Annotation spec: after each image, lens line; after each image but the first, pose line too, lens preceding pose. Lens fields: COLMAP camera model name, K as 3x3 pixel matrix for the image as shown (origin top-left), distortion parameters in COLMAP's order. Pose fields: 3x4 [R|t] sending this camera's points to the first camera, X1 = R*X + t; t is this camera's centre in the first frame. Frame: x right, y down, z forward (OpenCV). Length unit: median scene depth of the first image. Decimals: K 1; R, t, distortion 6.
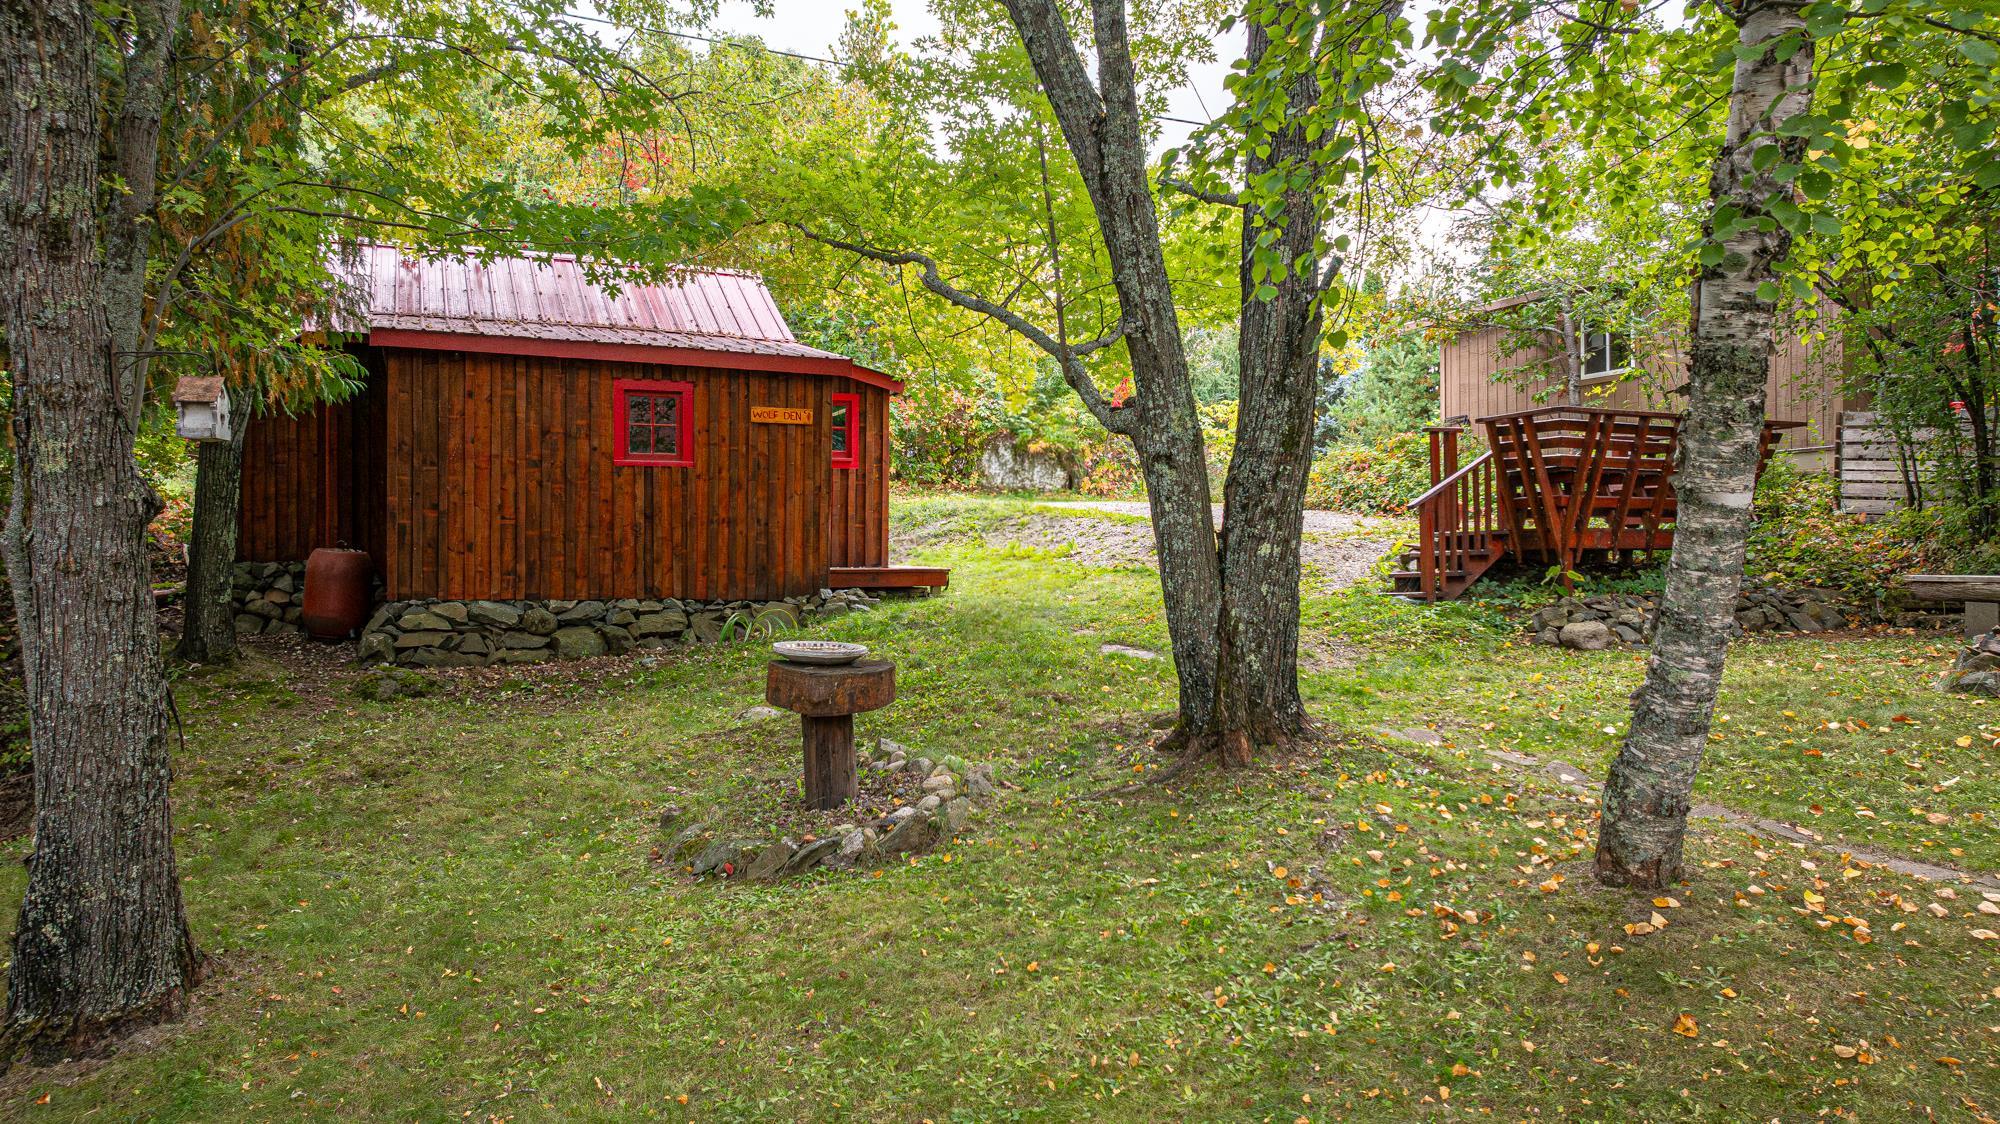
lens RADIAL K [[1431.3, 0, 1002.0], [0, 1431.3, 564.9], [0, 0, 1]] dist [-0.000331, -0.000739]
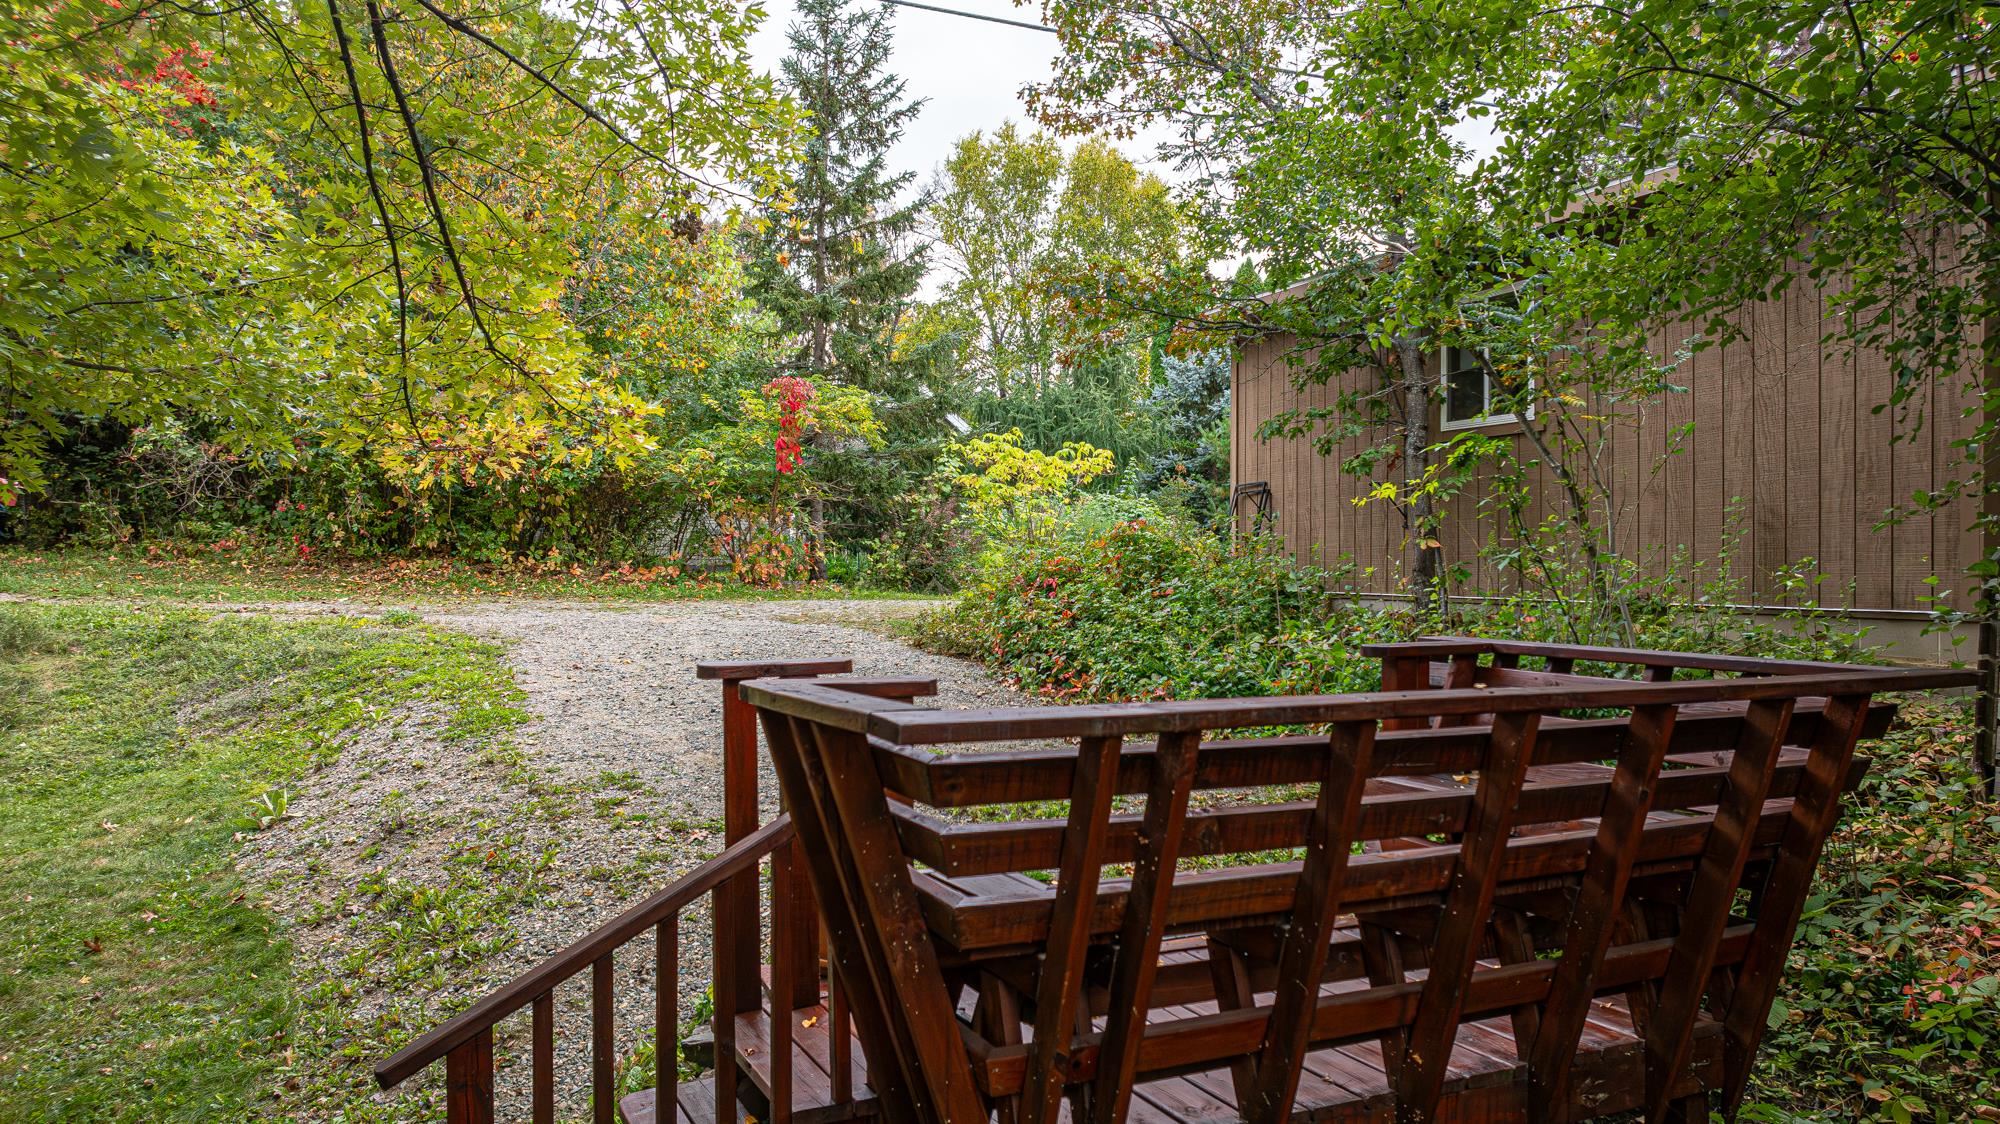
lens RADIAL K [[1431.3, 0, 997.6], [0, 1431.3, 561.5], [0, 0, 1]] dist [-0.000331, -0.000739]
pose [[0.999972, 0.007446, -0.000111, 0.250697], [-0.007446, 0.999971, -0.001257, -0.082282], [0.000102, 0.001258, 0.999999, 0.491629]]
